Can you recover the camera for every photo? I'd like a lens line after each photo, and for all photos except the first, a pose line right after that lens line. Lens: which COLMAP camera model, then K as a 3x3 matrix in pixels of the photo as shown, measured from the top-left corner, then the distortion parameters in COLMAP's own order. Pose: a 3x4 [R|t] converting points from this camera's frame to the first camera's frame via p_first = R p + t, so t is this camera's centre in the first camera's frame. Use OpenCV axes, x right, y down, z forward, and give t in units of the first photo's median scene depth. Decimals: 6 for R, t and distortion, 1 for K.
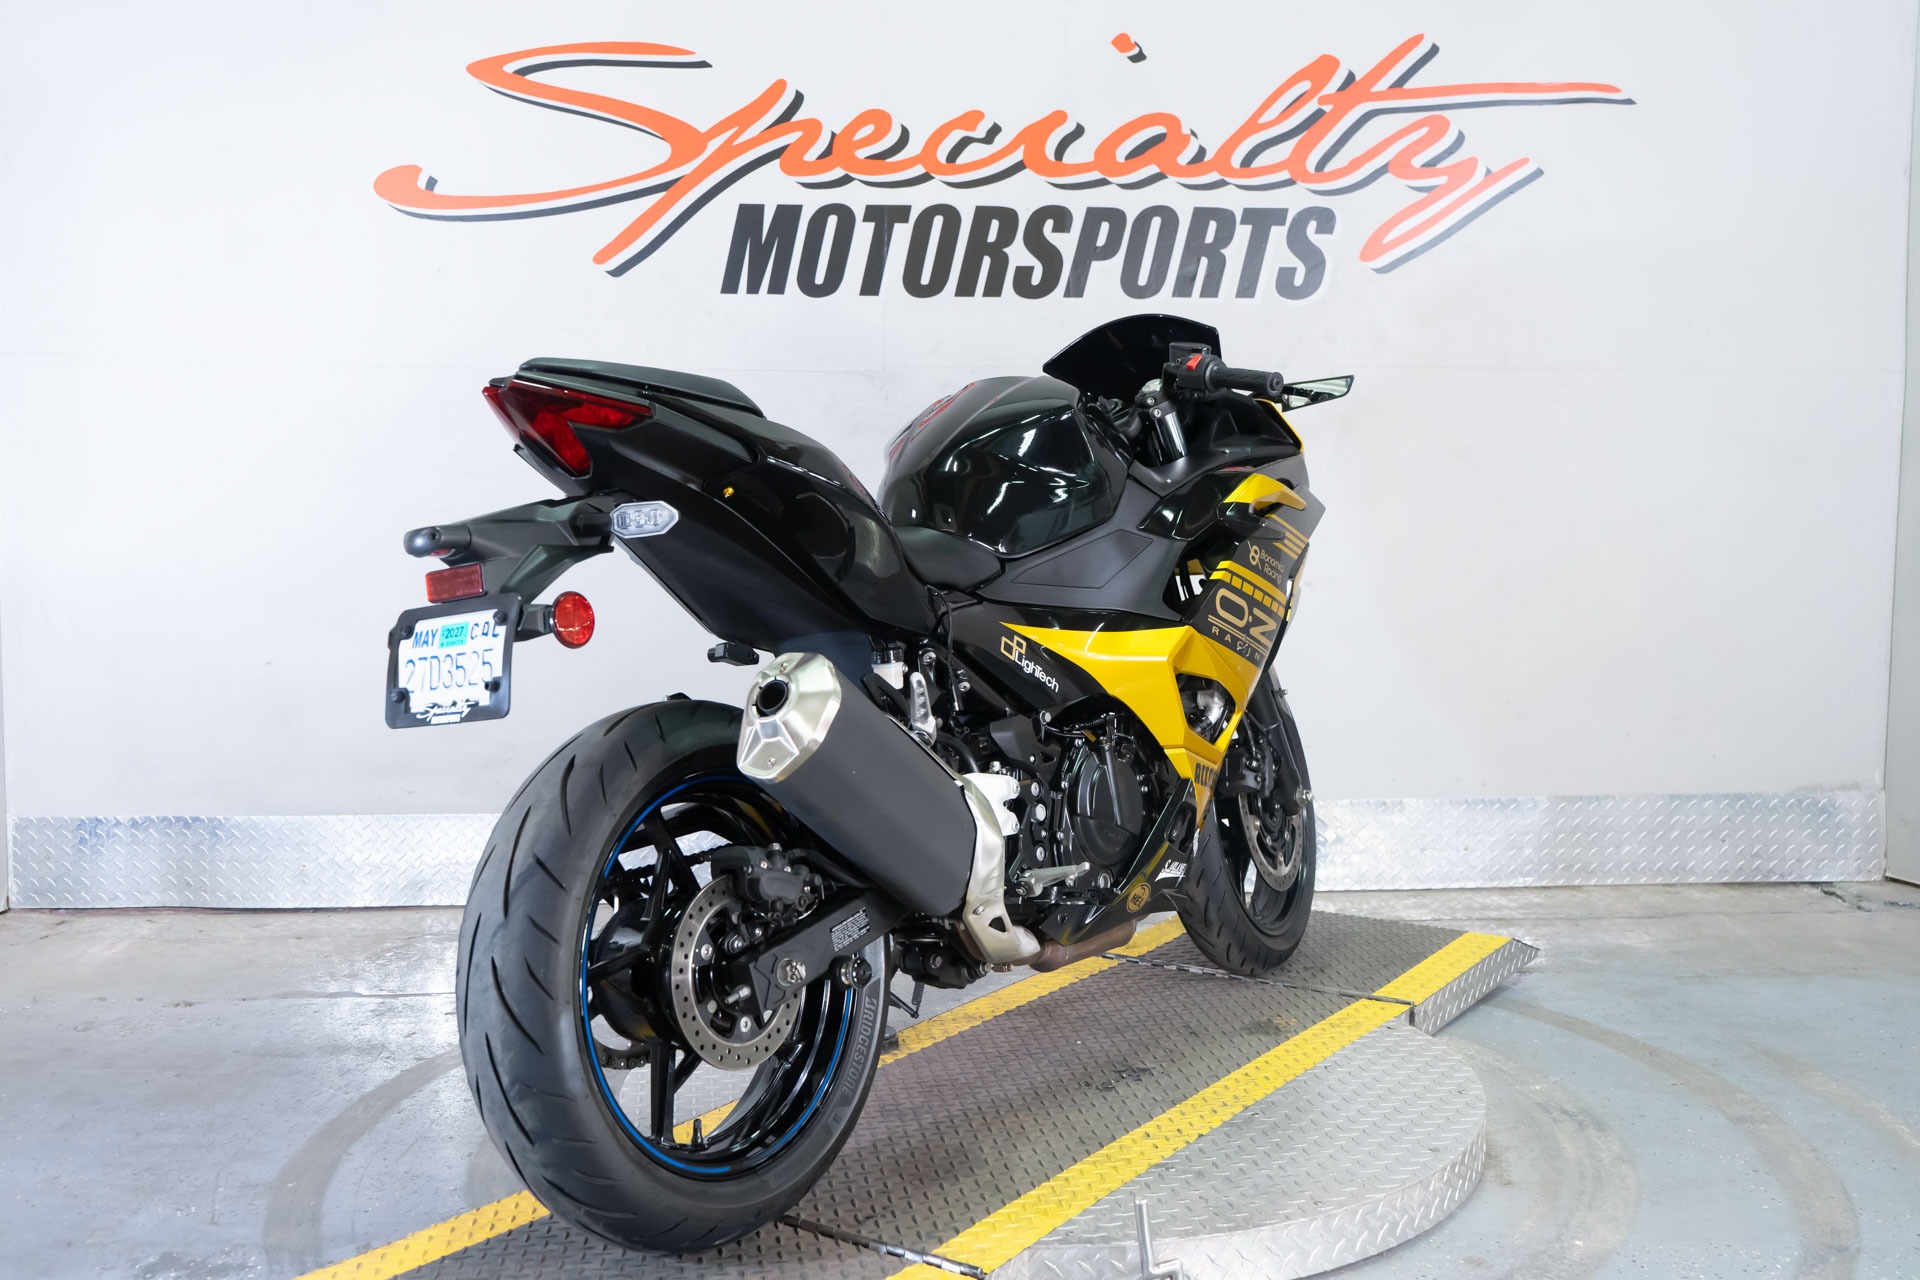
lens RADIAL K [[1982.0, 0, 961.0], [0, 1982.0, 634.4], [0, 0, 1]] dist [0.007849, 0.000000]
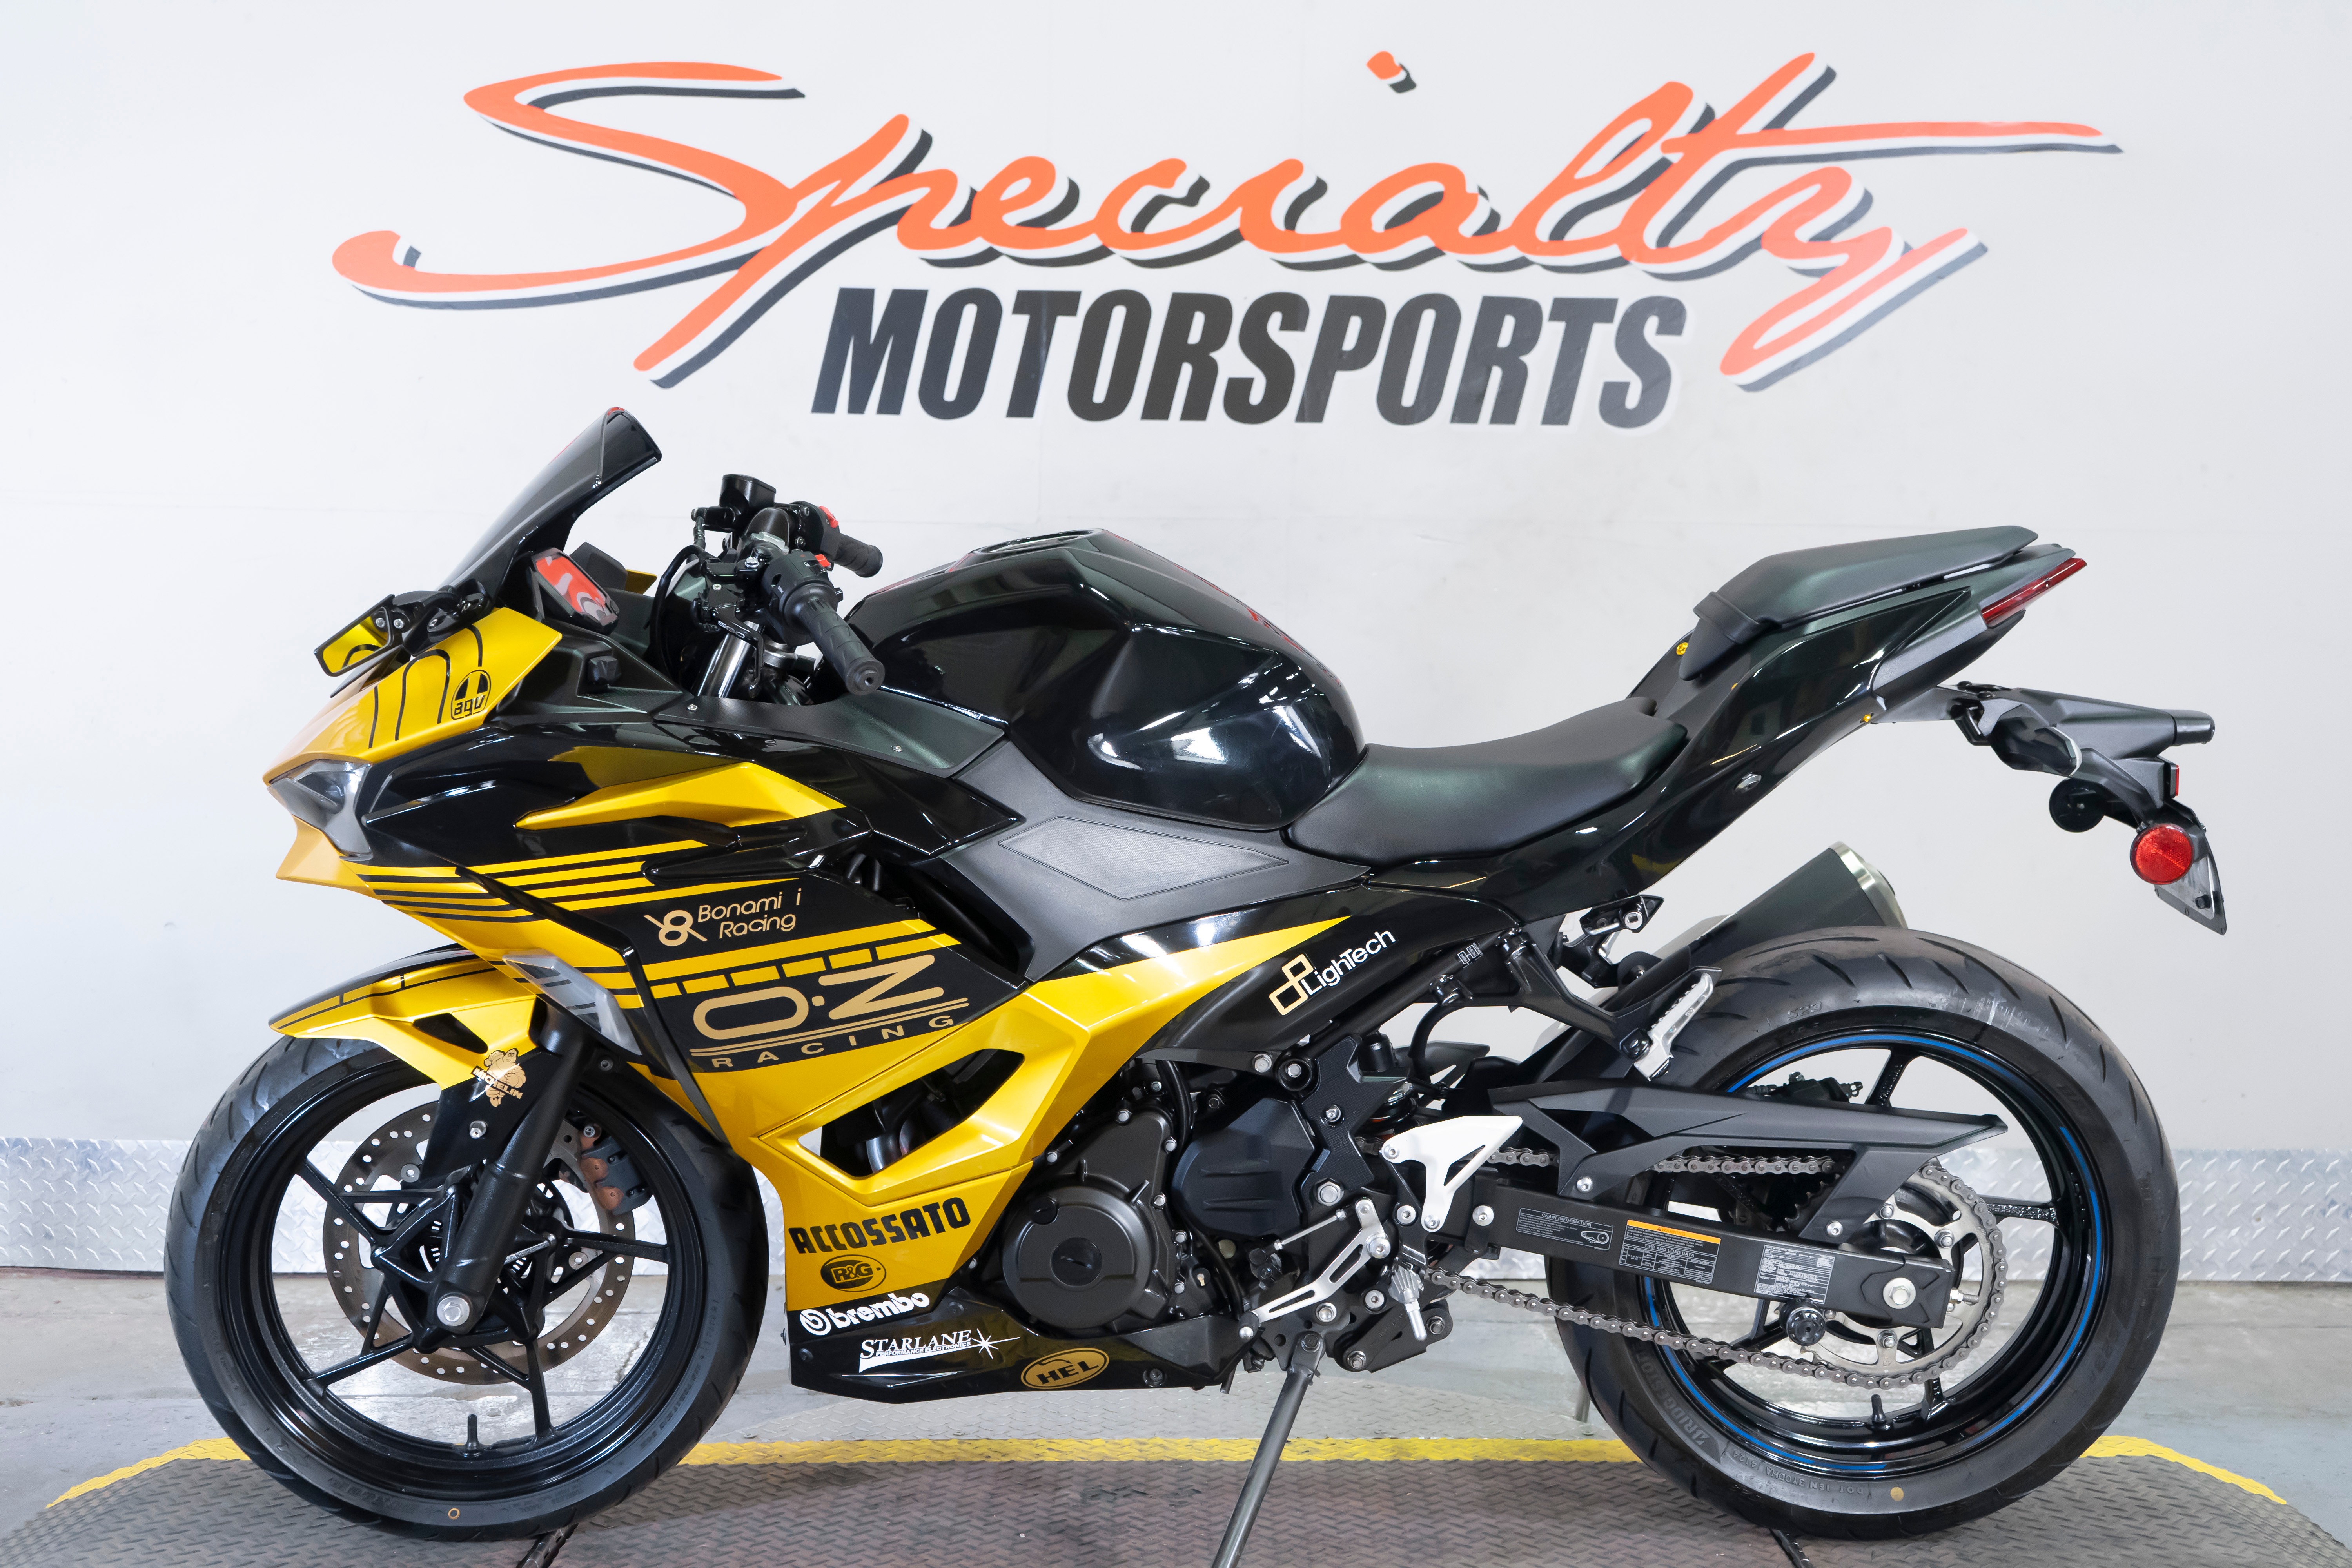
lens RADIAL K [[2900.2, 0, 1183.0], [0, 2900.2, 773.6], [0, 0, 1]] dist [0.021486, 0.000000]
pose [[0.998783, 0.013699, -0.047372, 0.062616], [-0.015820, 0.998876, -0.044688, 0.001377], [0.046707, 0.045383, 0.997877, -0.024657]]
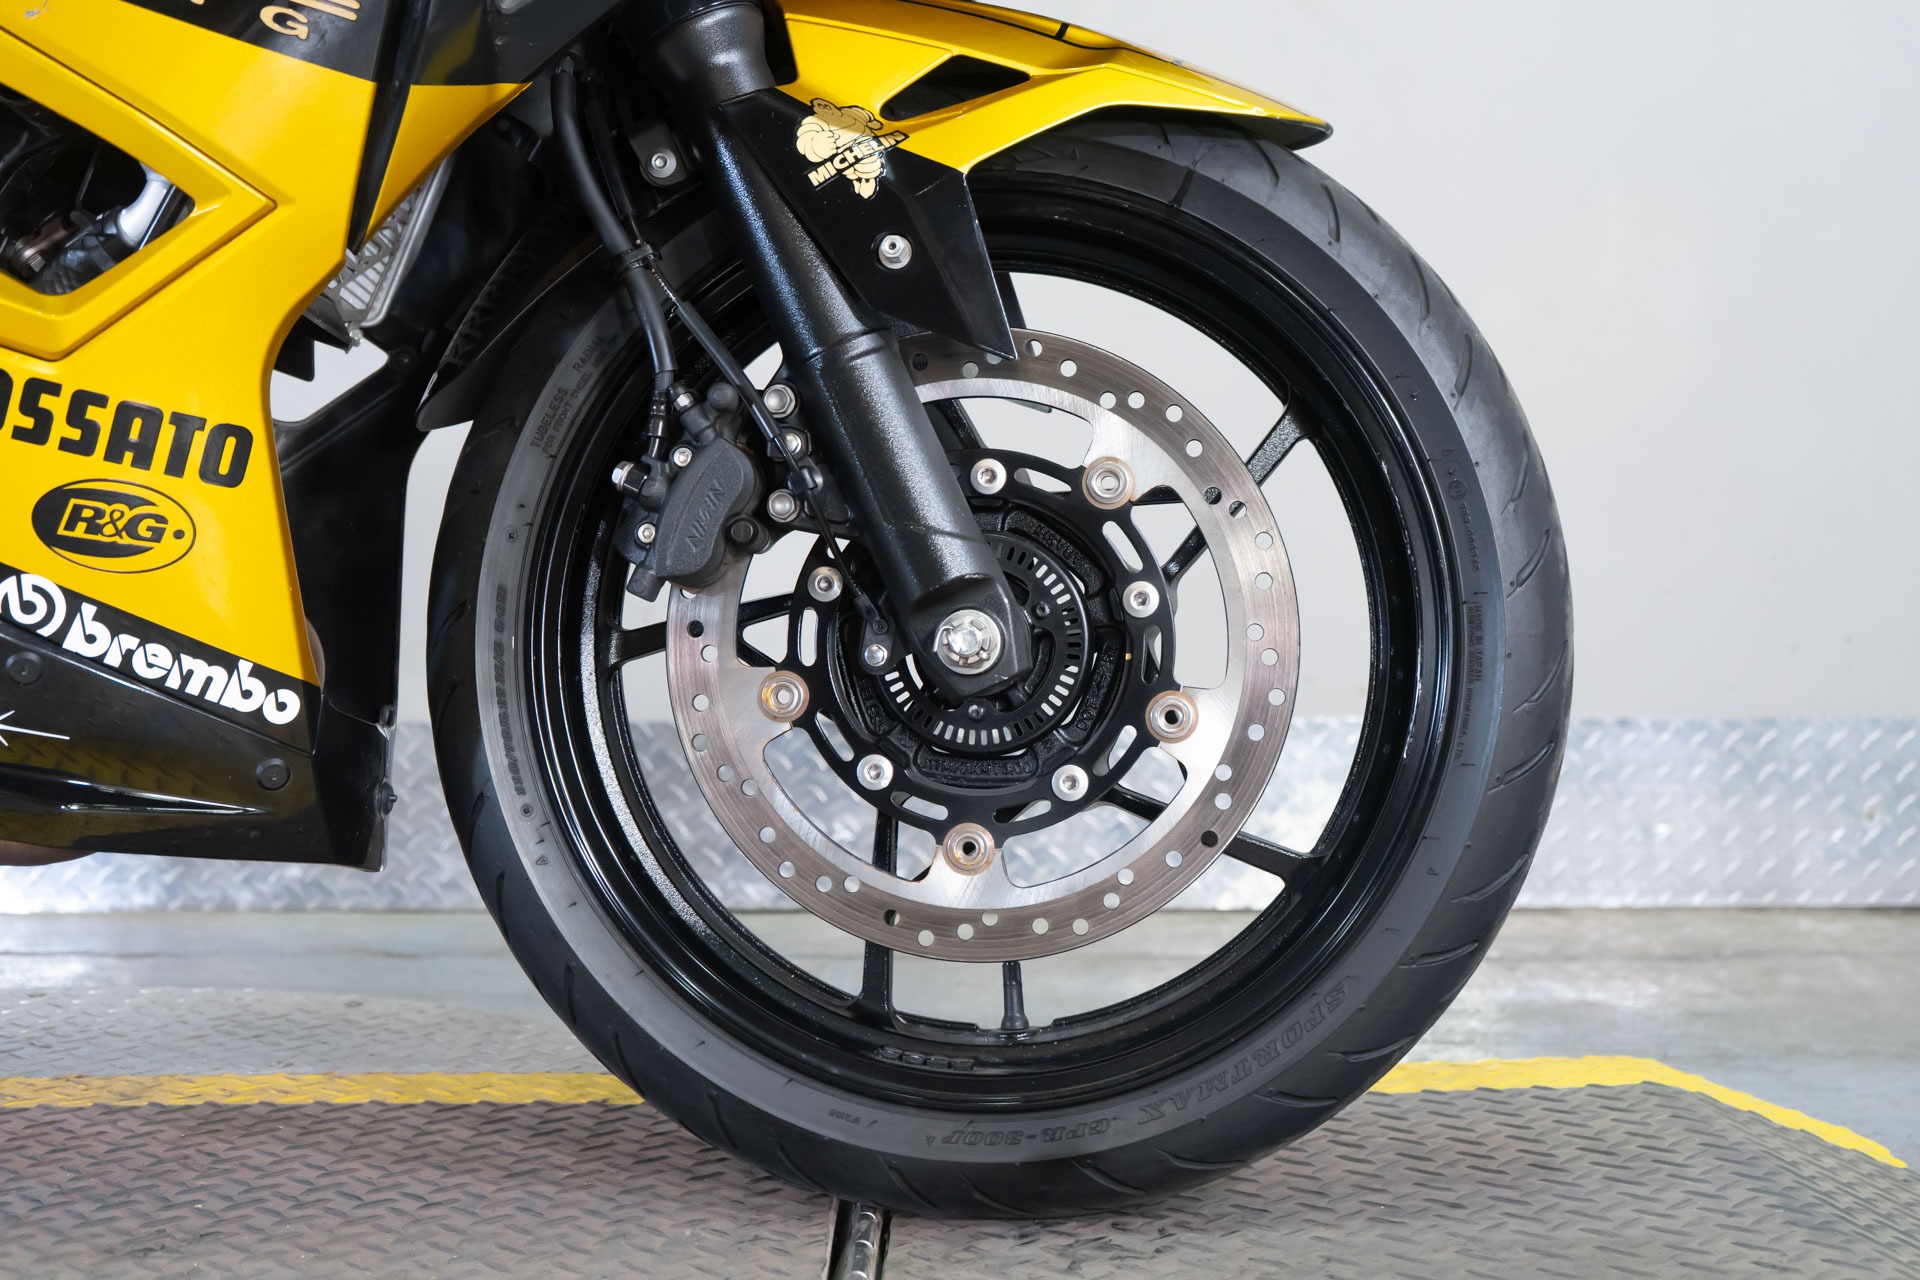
lens RADIAL K [[2713.4, 0, 991.9], [0, 2713.4, 683.5], [0, 0, 1]] dist [0.002802, 0.000000]
pose [[0.999441, 0.004259, -0.033146, 0.202945], [-0.005201, 0.999584, -0.028384, 0.095251], [0.033011, 0.028540, 0.999047, 0.355579]]
